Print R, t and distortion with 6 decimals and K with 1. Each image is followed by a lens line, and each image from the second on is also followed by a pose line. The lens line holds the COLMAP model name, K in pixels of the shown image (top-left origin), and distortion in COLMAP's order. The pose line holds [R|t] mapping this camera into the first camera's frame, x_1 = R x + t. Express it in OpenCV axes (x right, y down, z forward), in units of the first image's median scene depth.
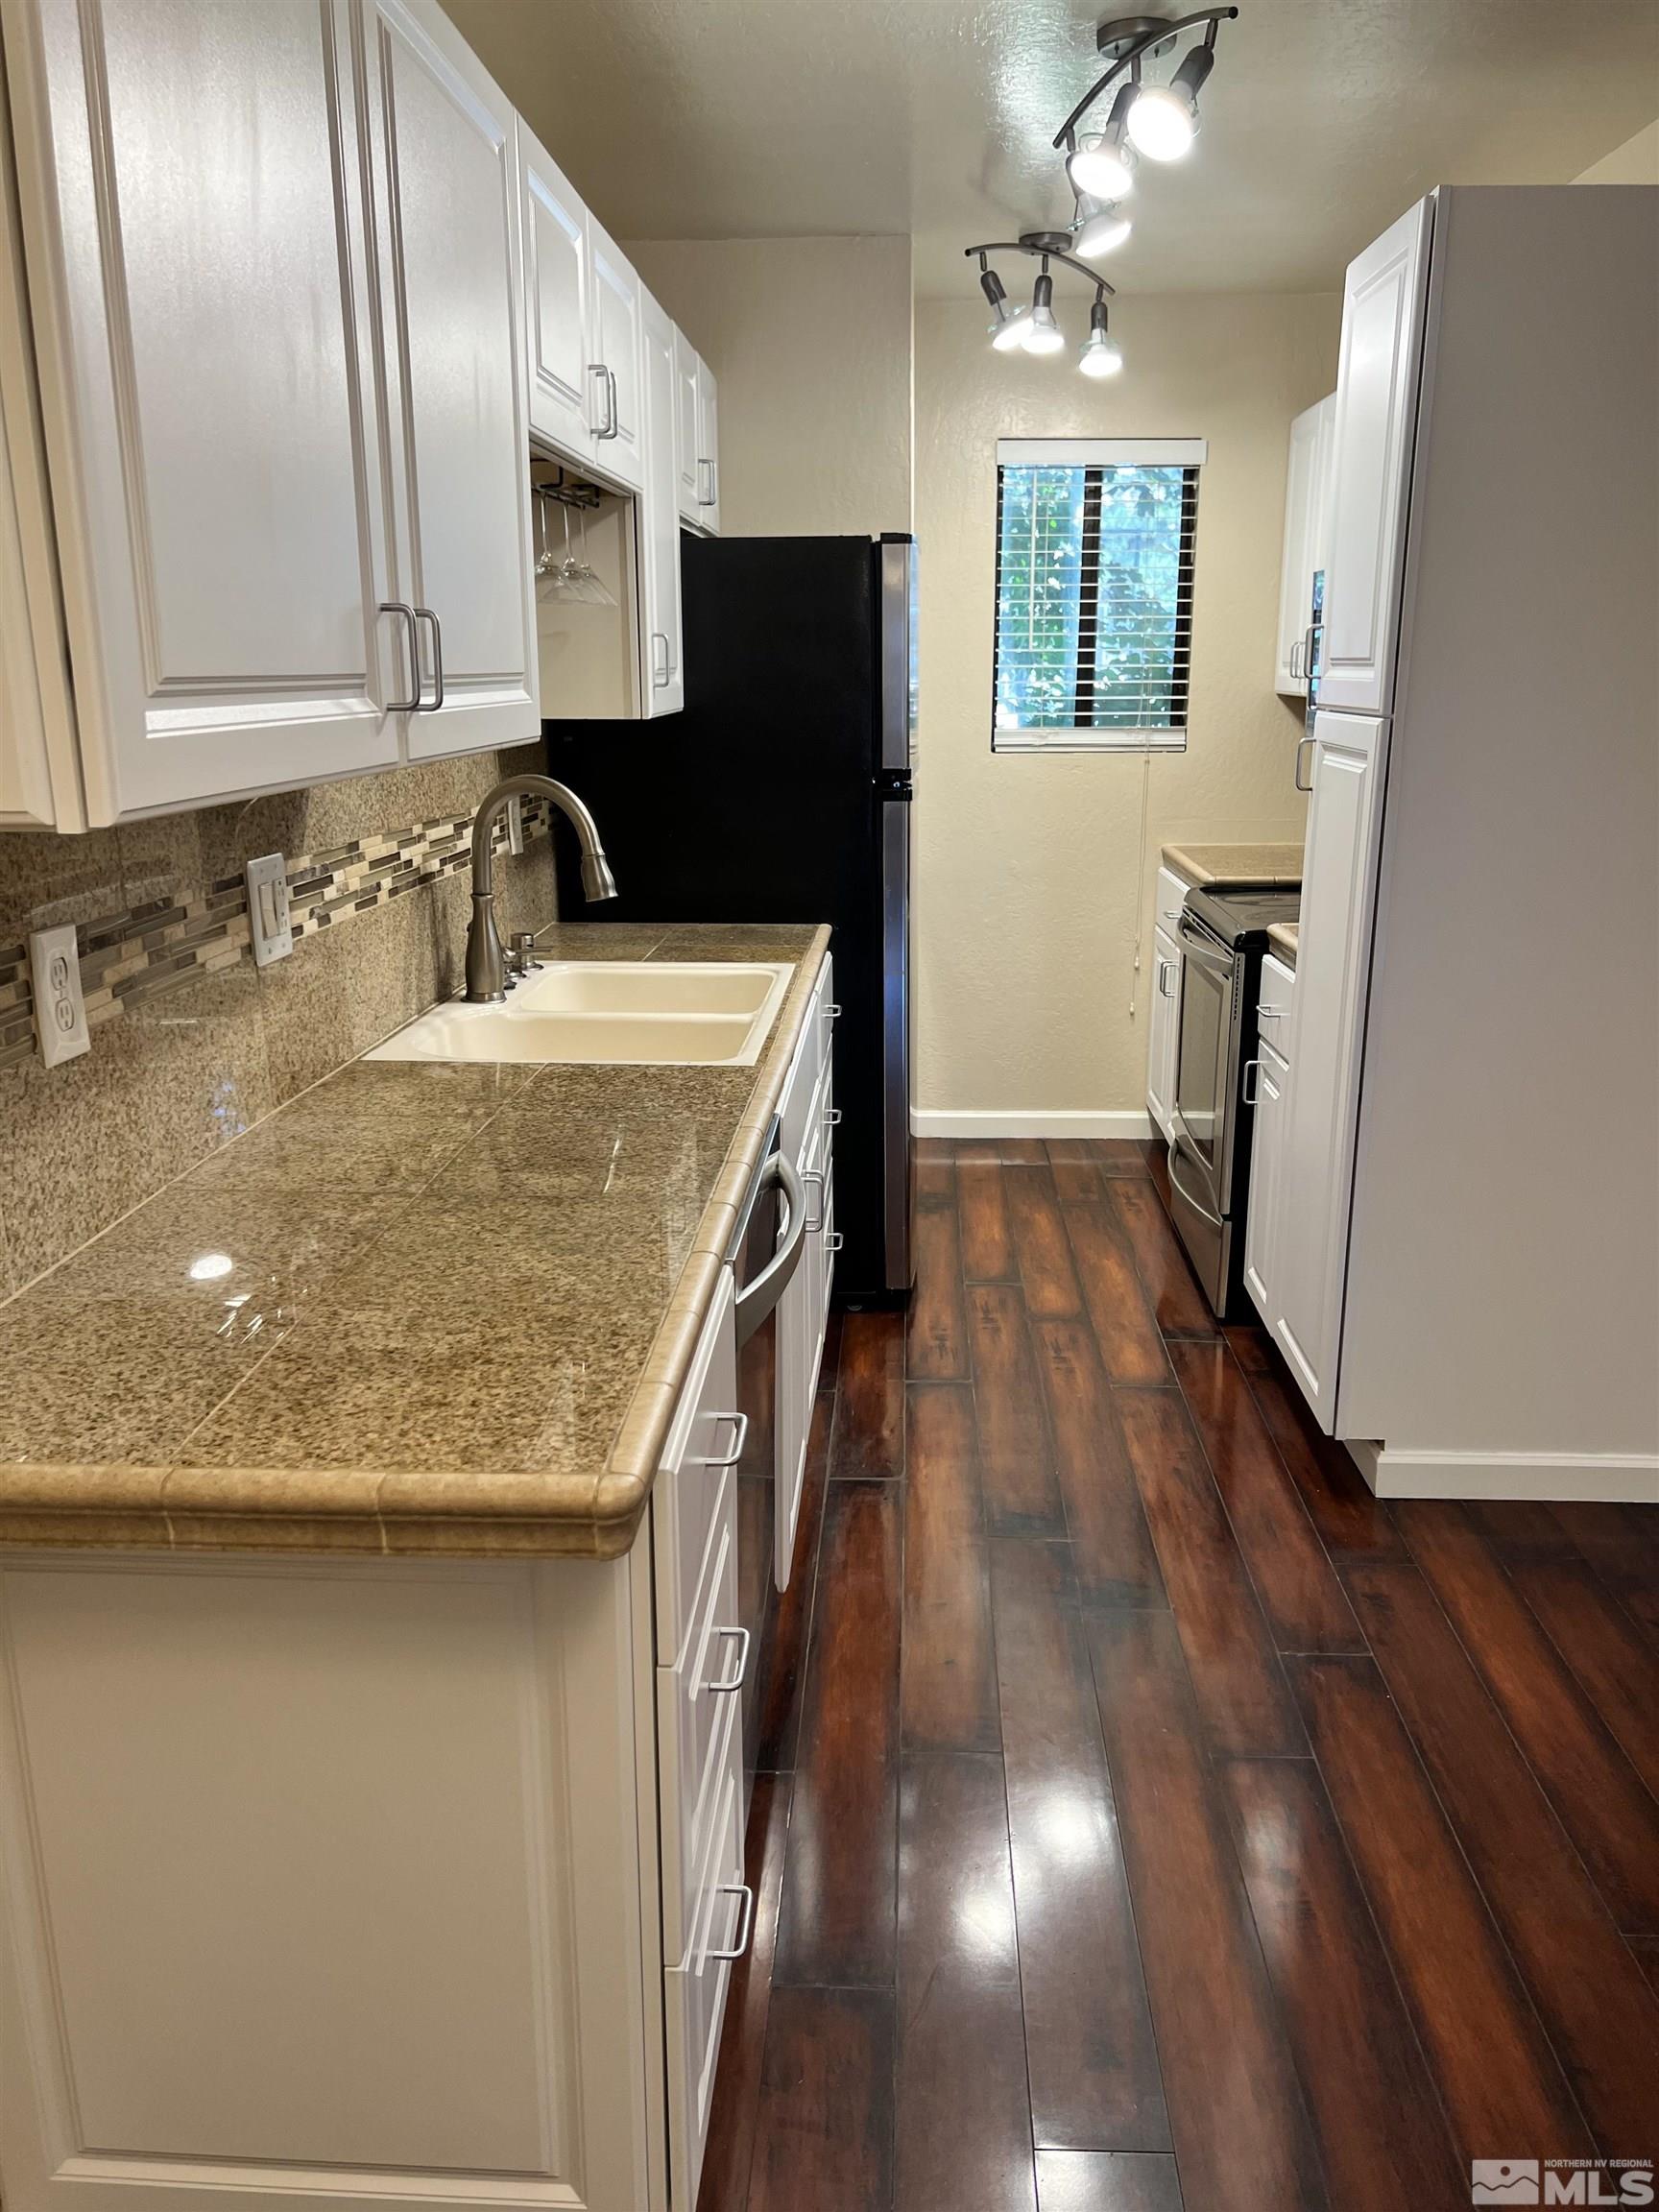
lens RADIAL K [[1664.9, 0, 851.2], [0, 1664.9, 1106.6], [0, 0, 1]] dist [0.071736, -0.092807]
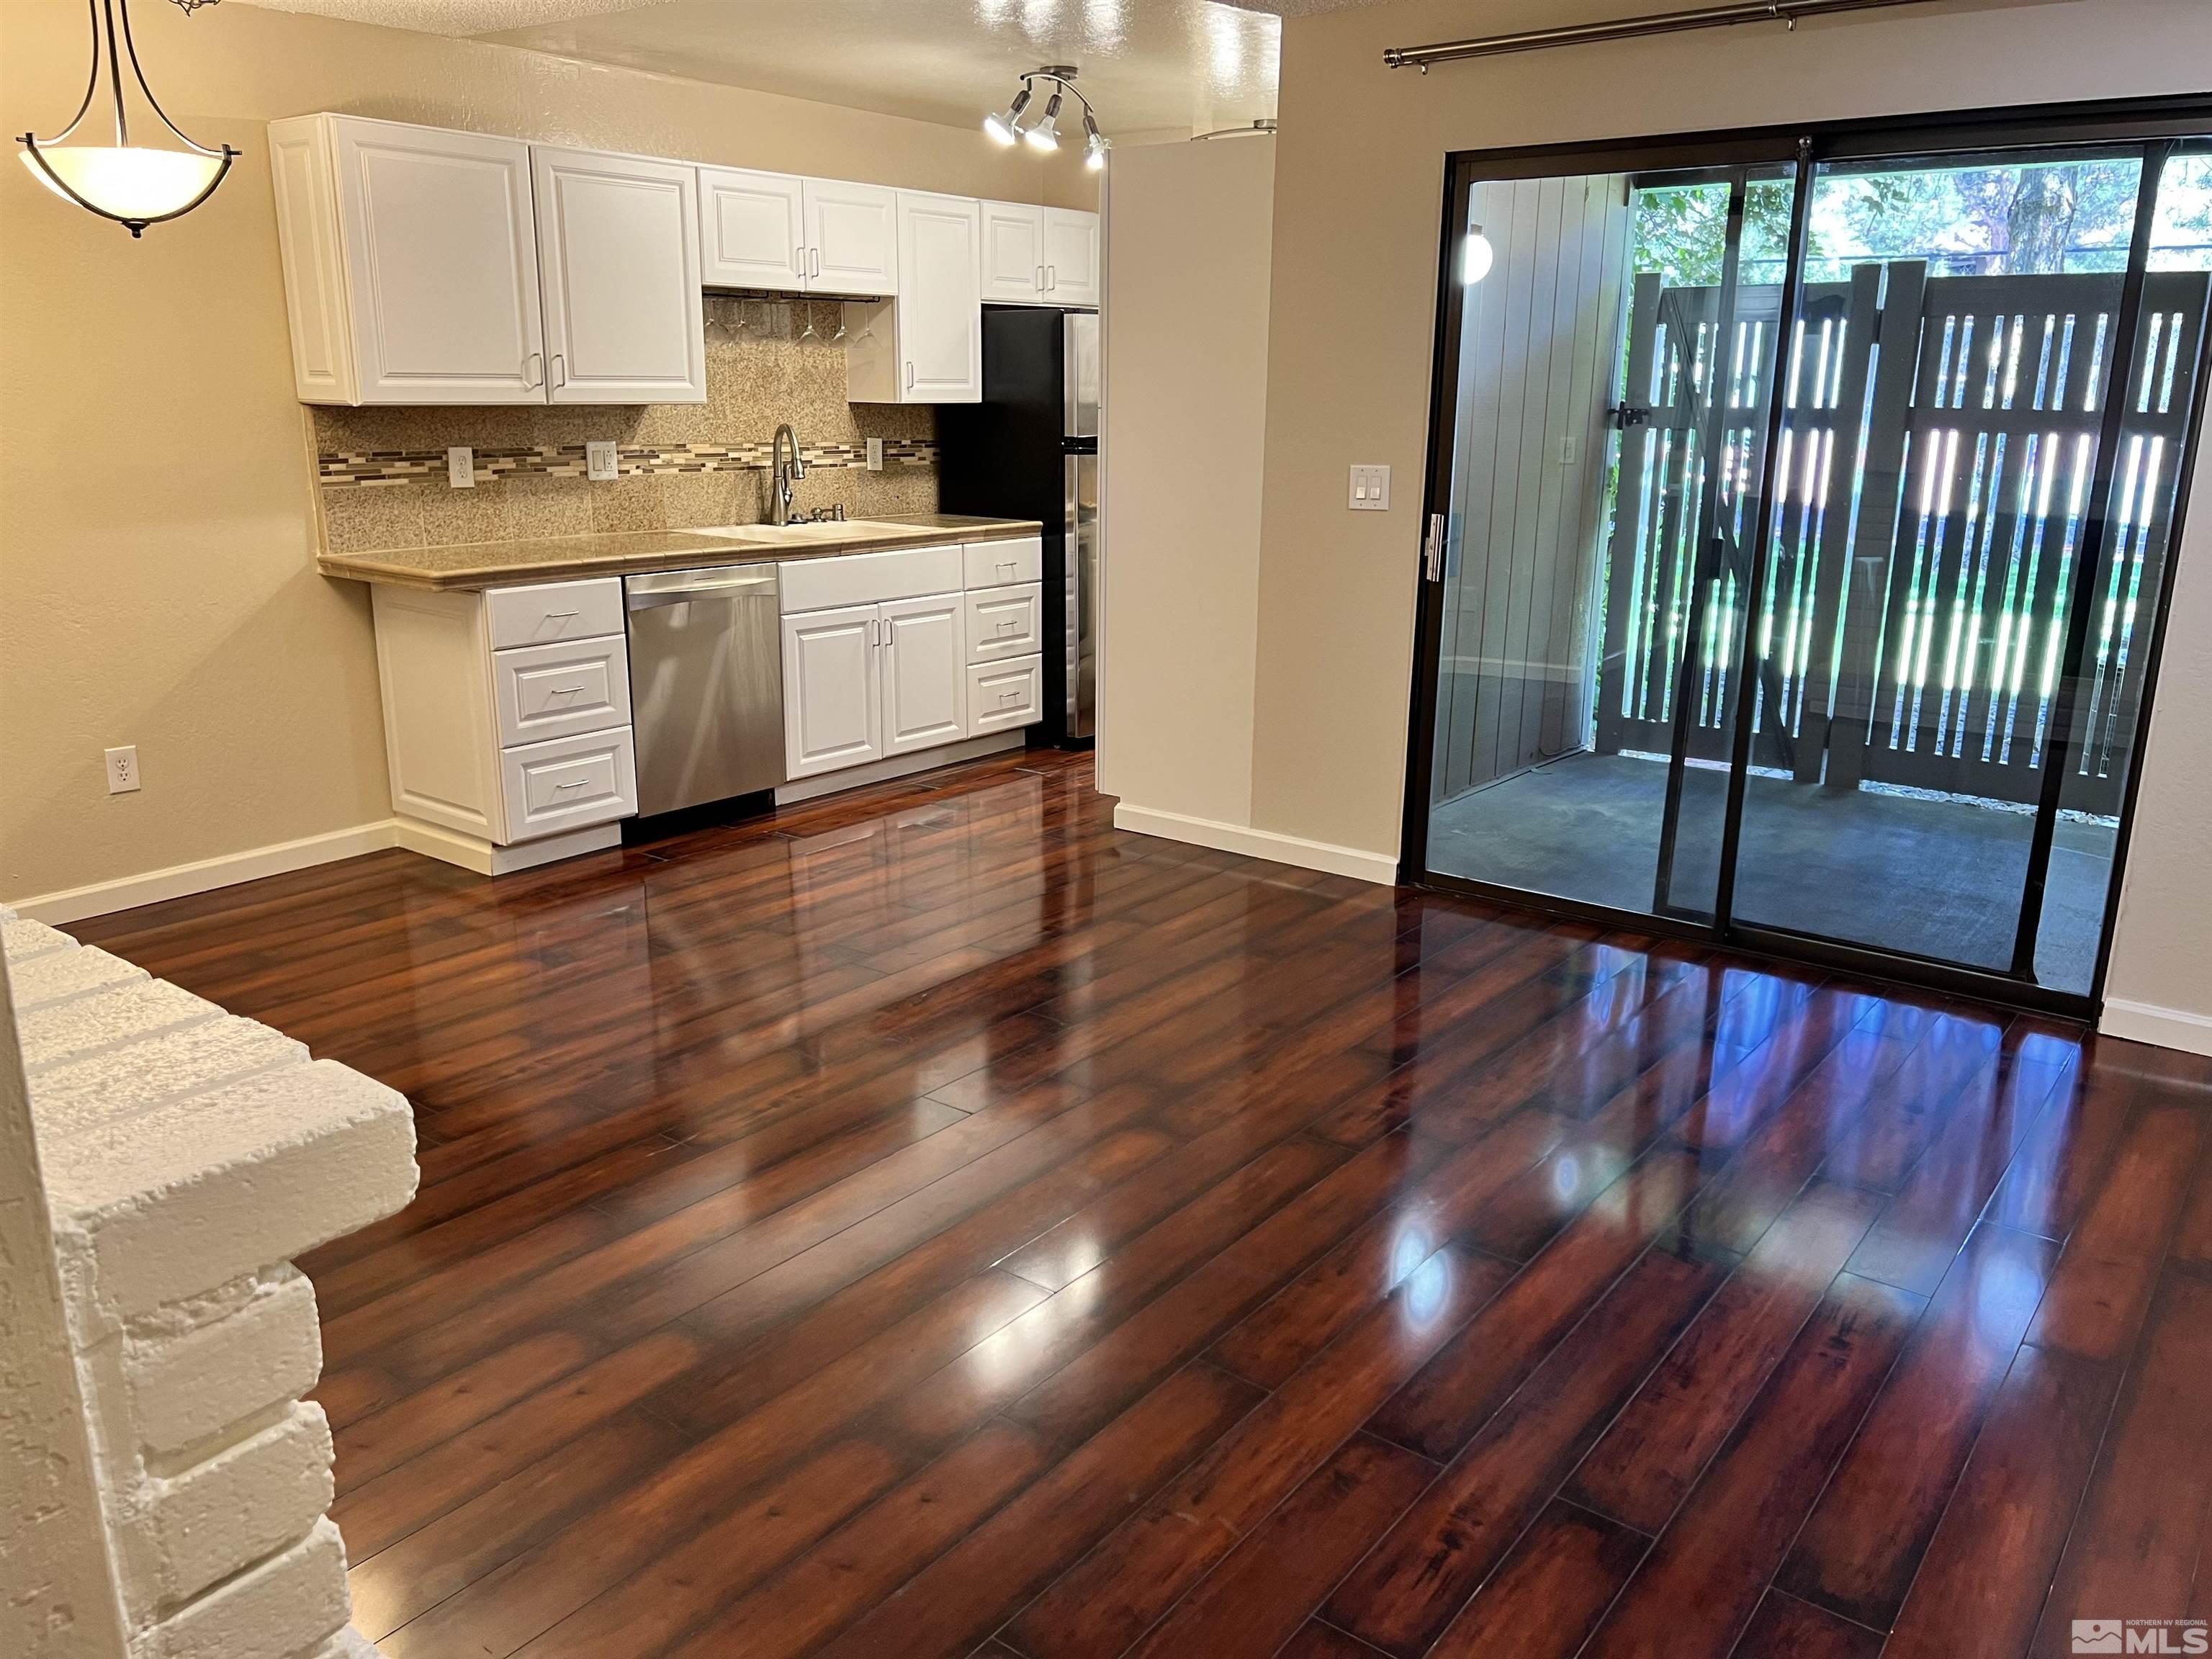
lens RADIAL K [[1664.9, 0, 1104.1], [0, 1664.9, 820.3], [0, 0, 1]] dist [0.071736, -0.092807]
pose [[0.812783, 0.158151, -0.560689, 1.157170], [-0.159118, 0.986117, 0.047490, 0.119325], [0.560416, 0.050617, 0.826663, -0.465609]]
